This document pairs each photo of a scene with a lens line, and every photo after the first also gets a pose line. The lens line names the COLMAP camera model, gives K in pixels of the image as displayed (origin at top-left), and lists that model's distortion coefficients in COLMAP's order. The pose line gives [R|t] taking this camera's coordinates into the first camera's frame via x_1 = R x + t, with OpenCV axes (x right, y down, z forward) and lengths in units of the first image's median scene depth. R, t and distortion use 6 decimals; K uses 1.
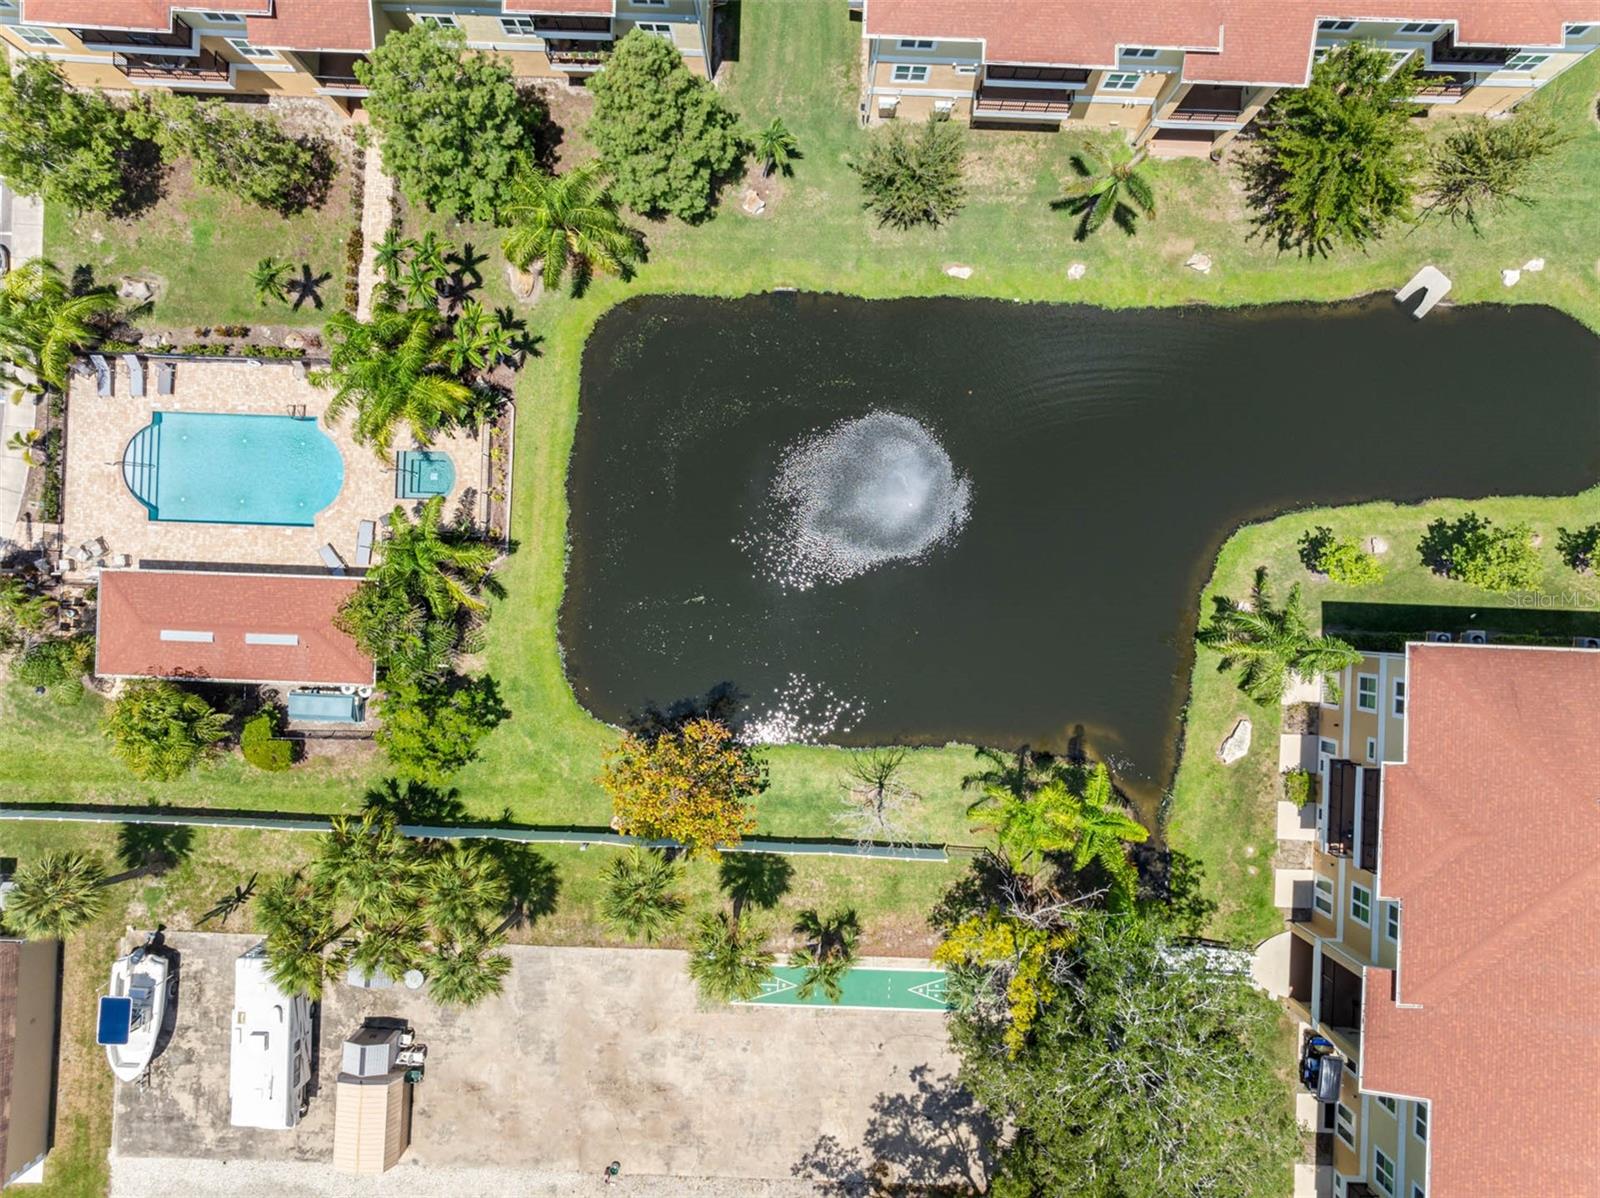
lens RADIAL K [[1111.7, 0, 795.7], [0, 1111.7, 610.2], [0, 0, 1]] dist [-0.003618, 0.001290]
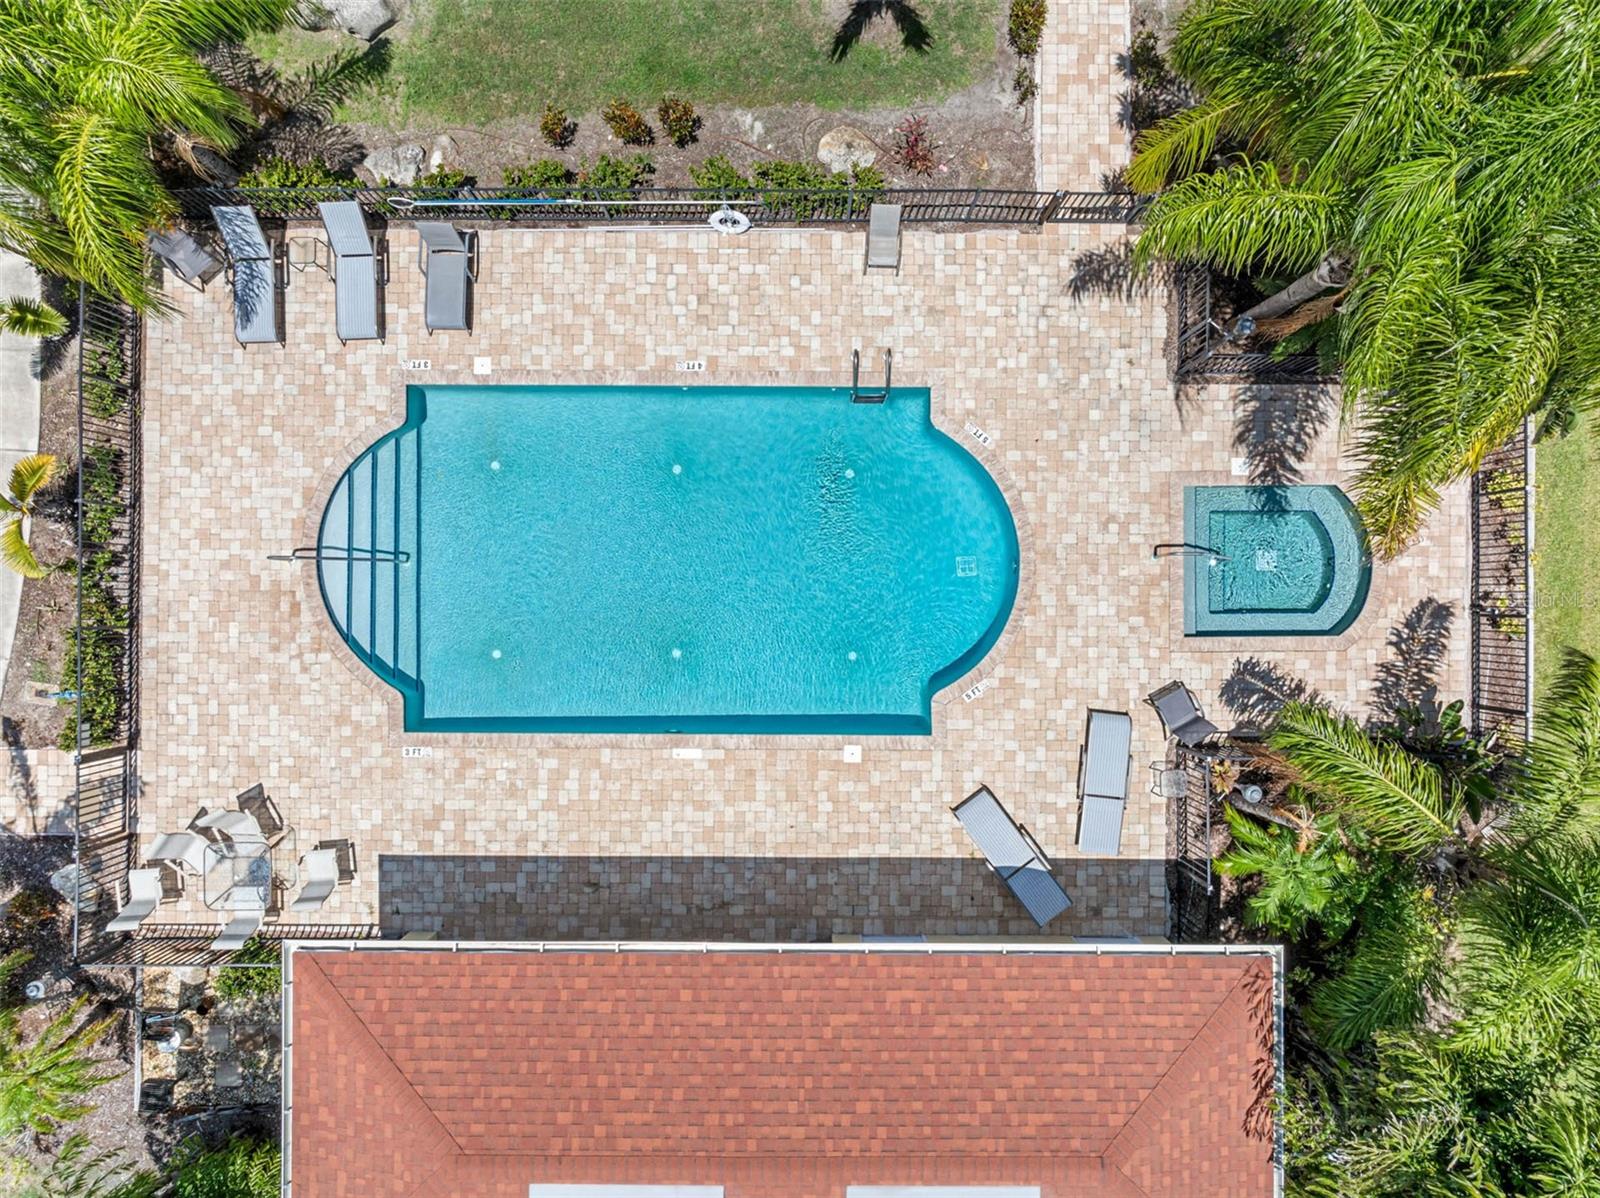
lens RADIAL K [[1111.7, 0, 804.0], [0, 1111.7, 587.2], [0, 0, 1]] dist [-0.003618, 0.001290]
pose [[0.999527, -0.029755, -0.007796, -0.465737], [0.029753, 0.999557, -0.000388, -0.118323], [0.007804, 0.000156, 0.999970, 0.684715]]
